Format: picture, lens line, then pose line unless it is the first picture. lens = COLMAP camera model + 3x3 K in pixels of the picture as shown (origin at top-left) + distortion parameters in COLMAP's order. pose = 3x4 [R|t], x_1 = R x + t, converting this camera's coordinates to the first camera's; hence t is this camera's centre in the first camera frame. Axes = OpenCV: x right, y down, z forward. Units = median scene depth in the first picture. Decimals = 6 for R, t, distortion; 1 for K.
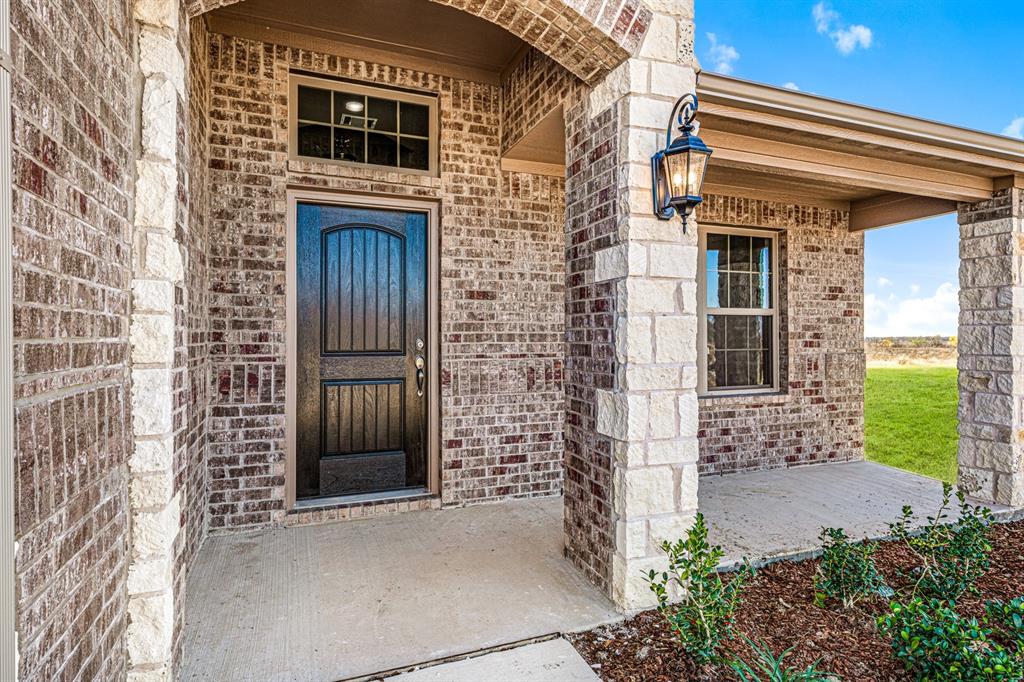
lens RADIAL K [[556.4, 0, 512.1], [0, 556.4, 342.0], [0, 0, 1]] dist [-0.001080, -0.000420]
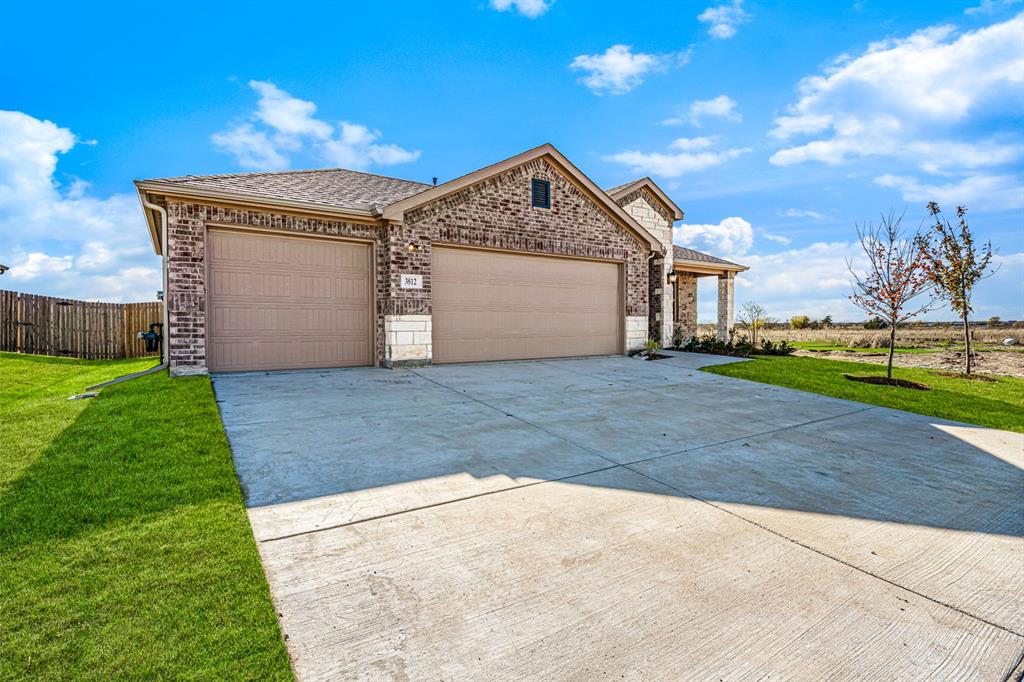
lens RADIAL K [[502.9, 0, 512.1], [0, 502.9, 336.3], [0, 0, 1]] dist [0.000604, -0.000062]
pose [[0.975926, -0.005427, 0.218036, -1.920585], [0.002083, 0.999877, 0.015565, 0.191023], [-0.218094, -0.014736, 0.975817, -2.955058]]
